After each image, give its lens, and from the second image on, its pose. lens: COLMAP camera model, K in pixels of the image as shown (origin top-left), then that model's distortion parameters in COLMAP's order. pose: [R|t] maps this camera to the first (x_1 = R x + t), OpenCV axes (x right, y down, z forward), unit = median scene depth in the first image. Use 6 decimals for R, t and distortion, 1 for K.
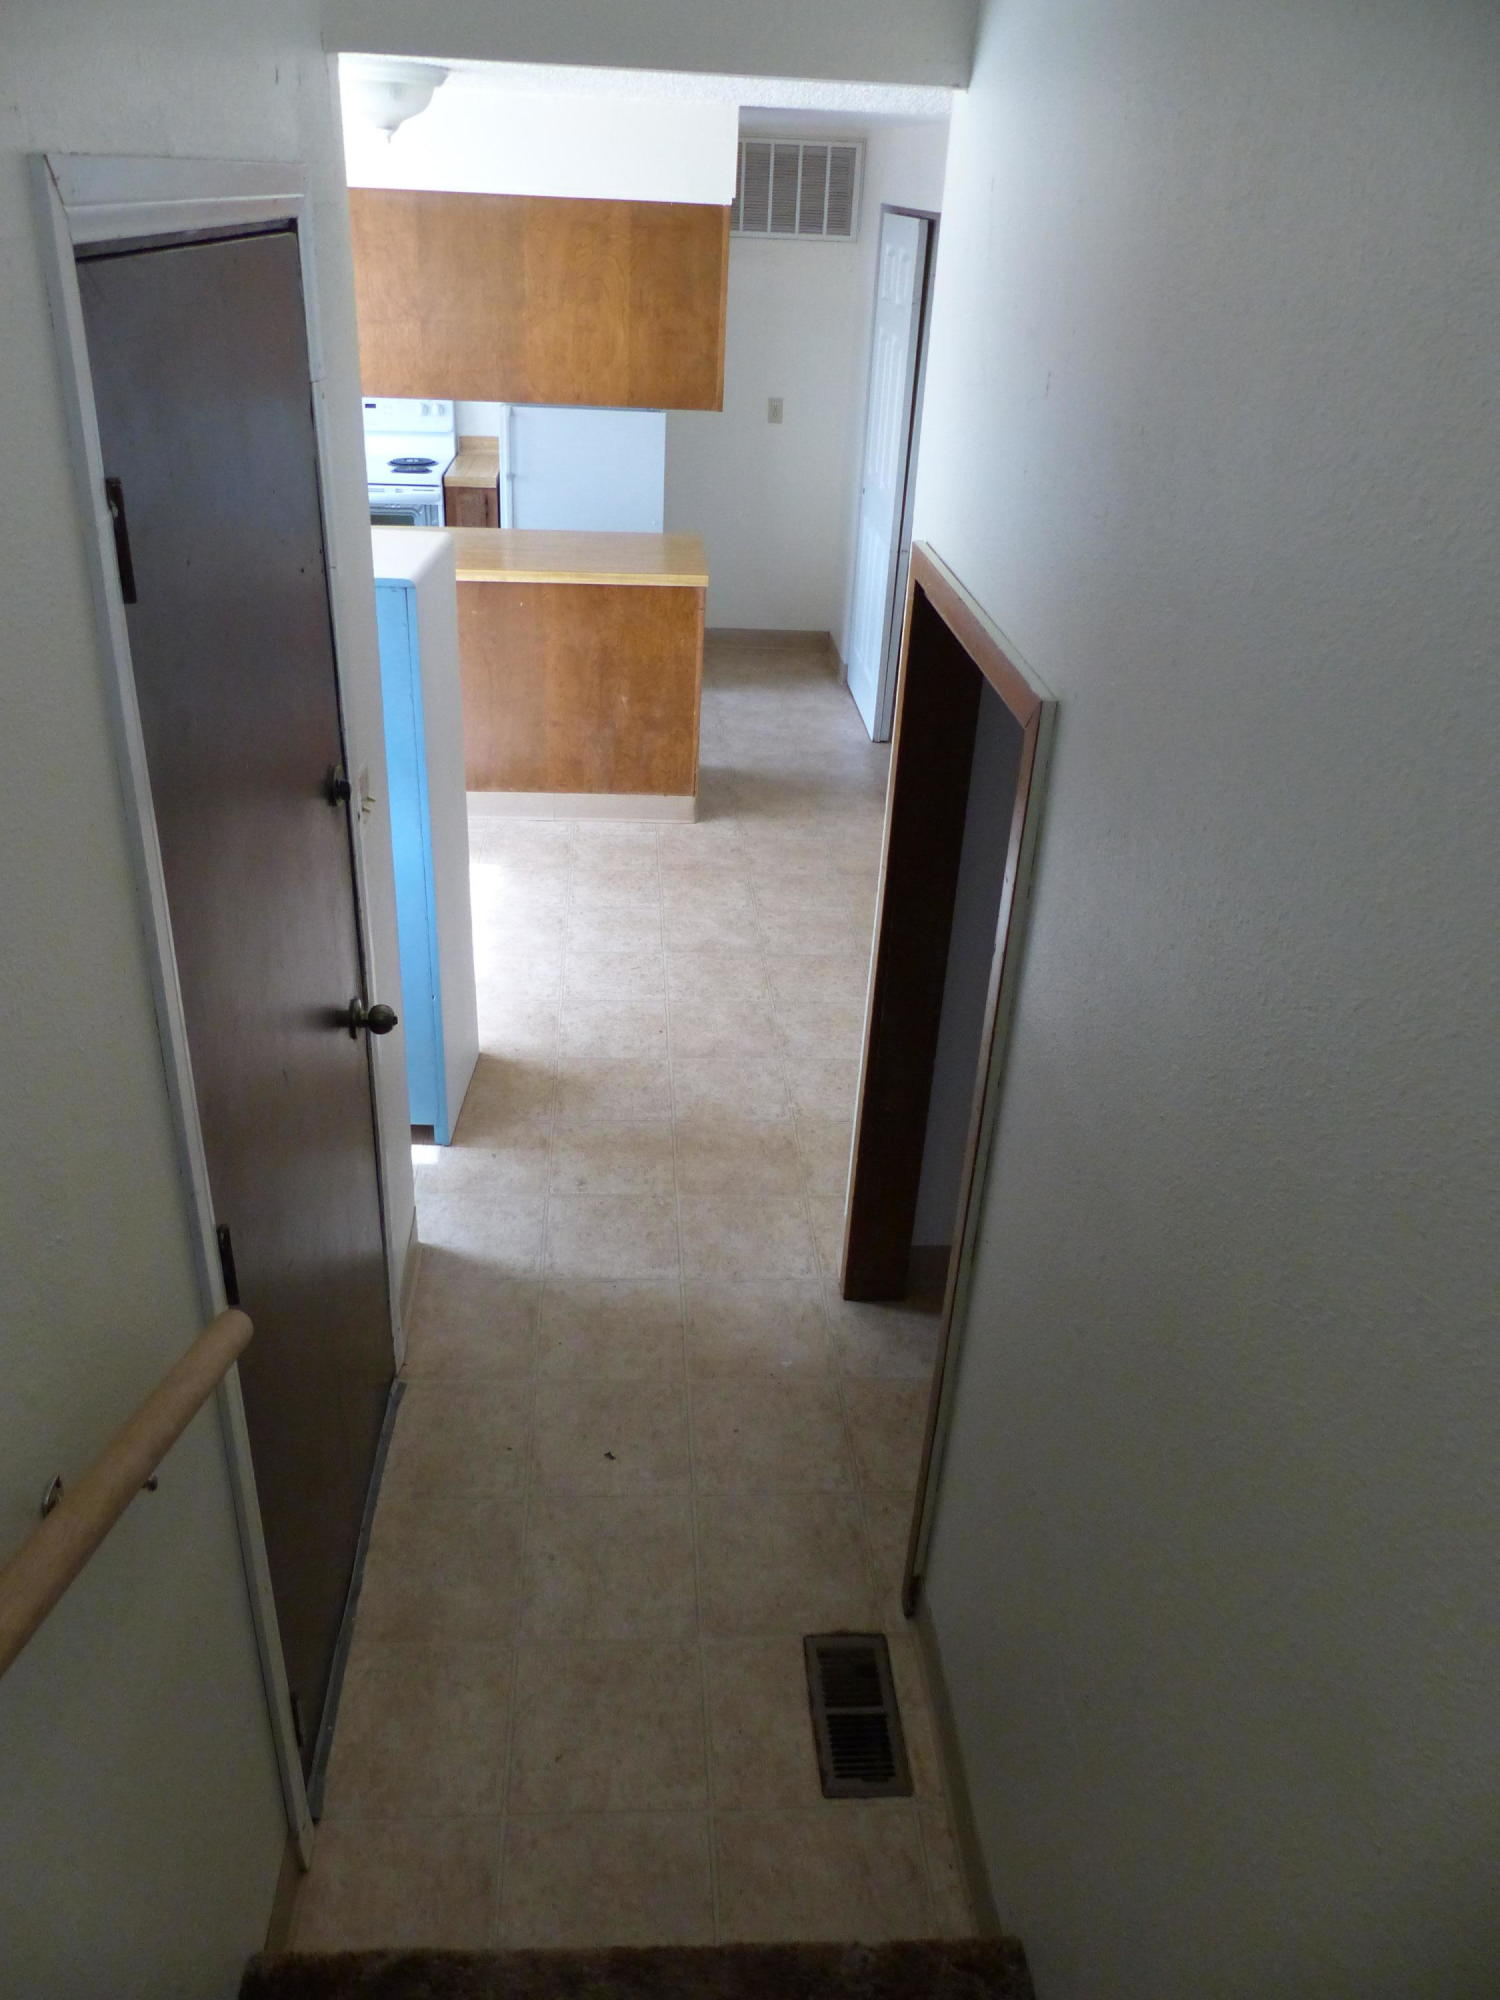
lens RADIAL K [[1498.4, 0, 750.0], [0, 1498.4, 1000.0], [0, 0, 1]] dist [-0.003079, 0.001918]
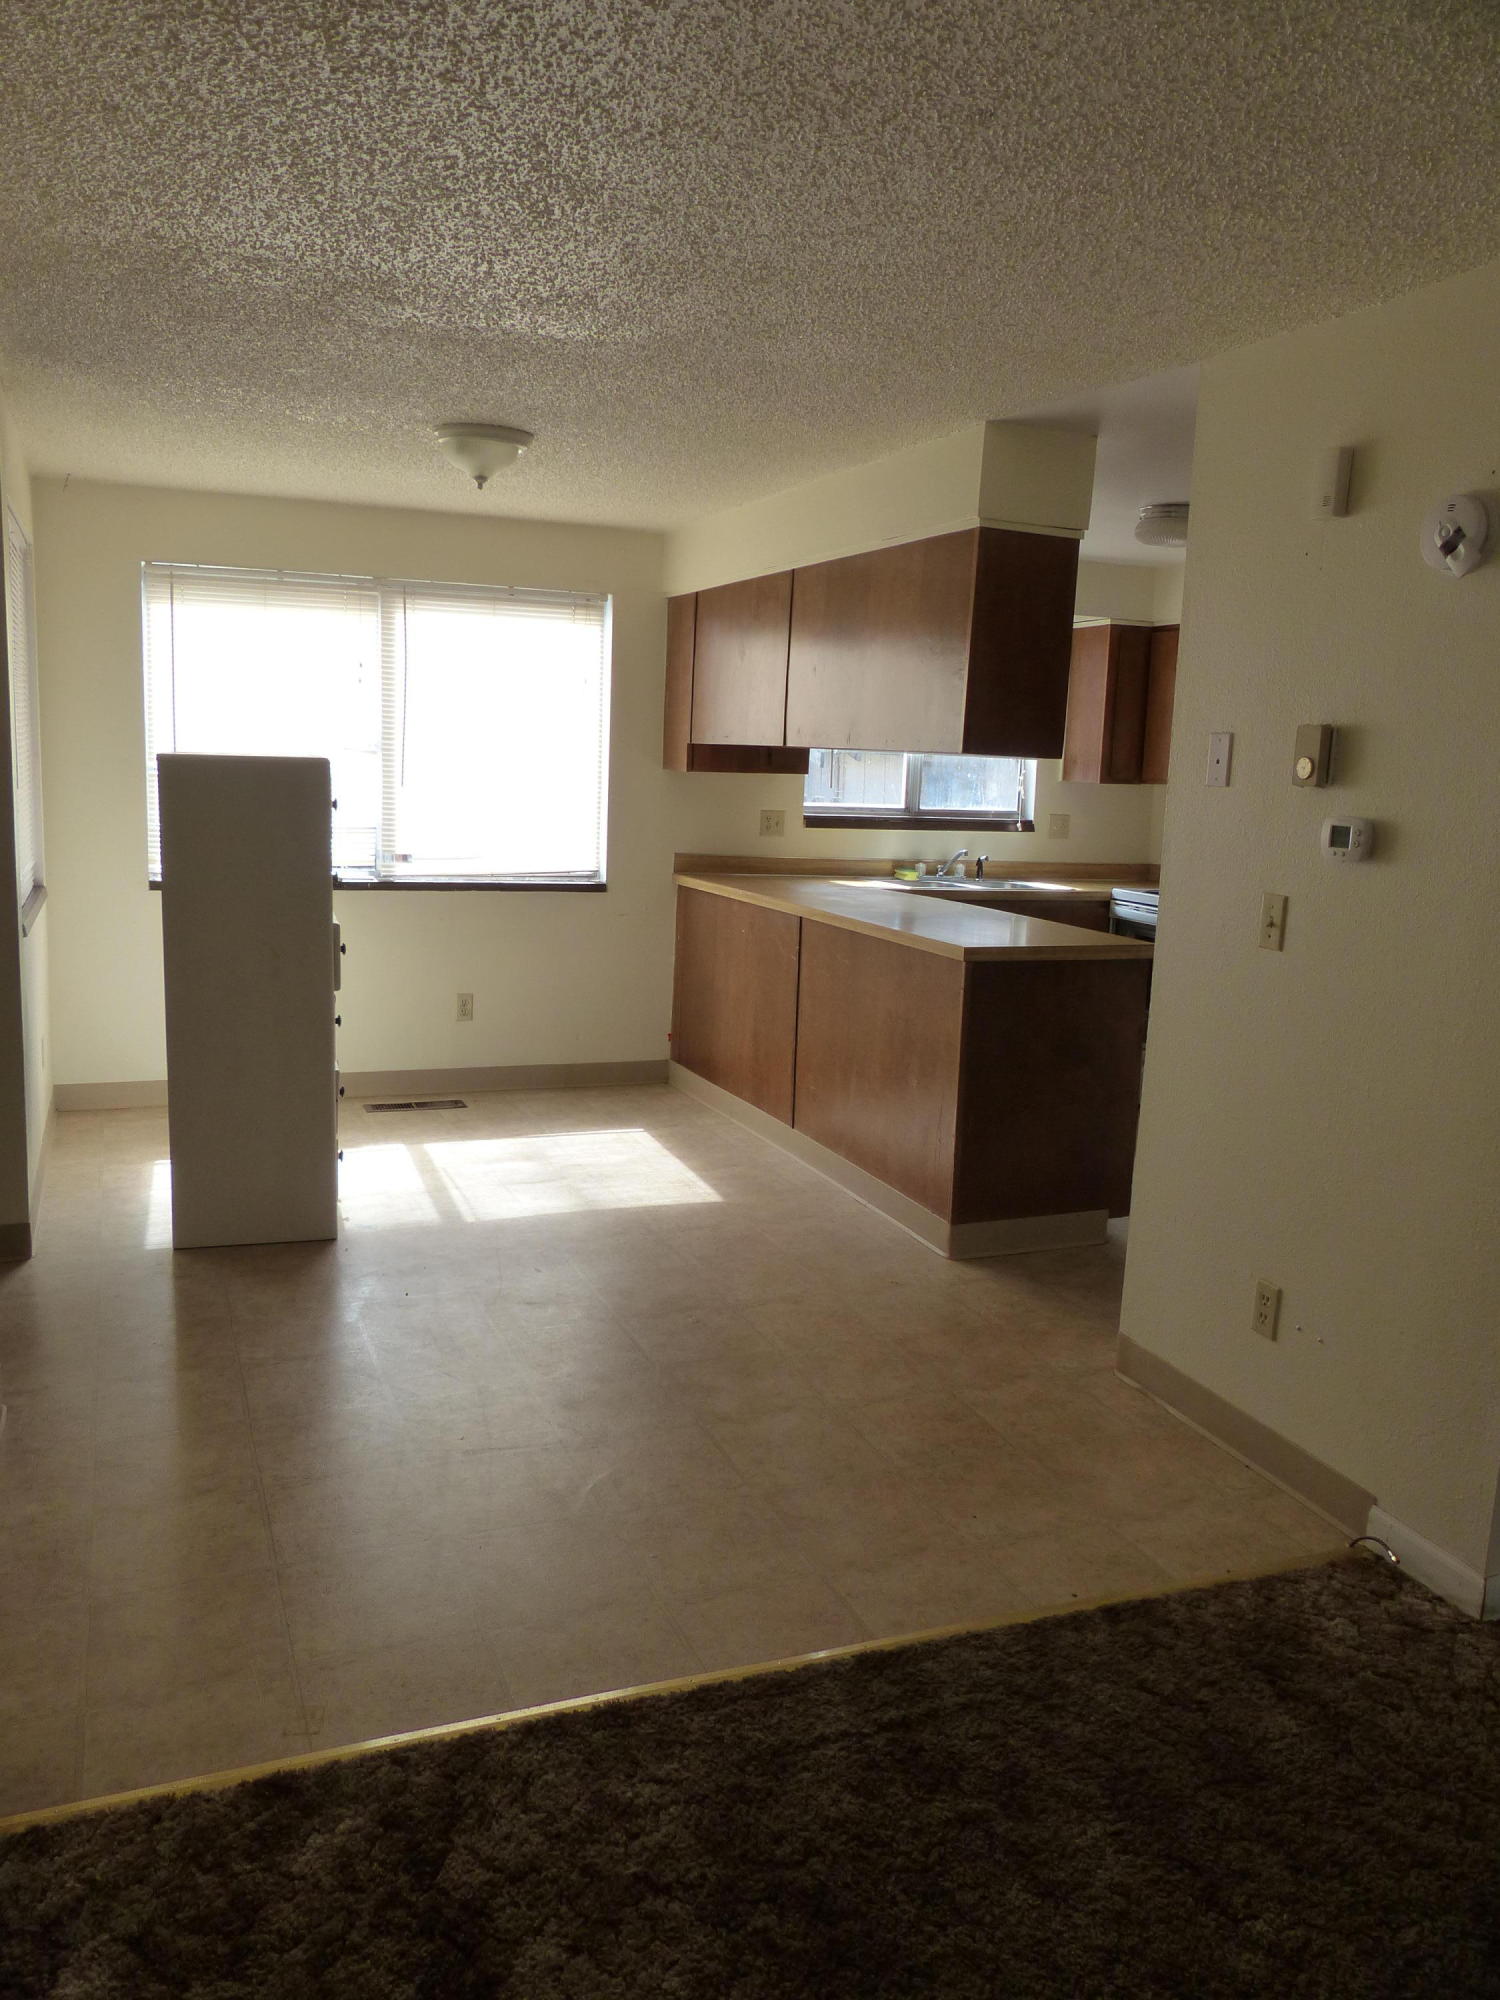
lens RADIAL K [[1528.0, 0, 721.0], [0, 1528.0, 1003.5], [0, 0, 1]] dist [-0.006113, -0.004050]
pose [[0.296660, 0.122739, -0.947063, 0.706222], [-0.477646, 0.877820, -0.035853, -0.159320], [0.826950, 0.462997, 0.319040, 0.625464]]
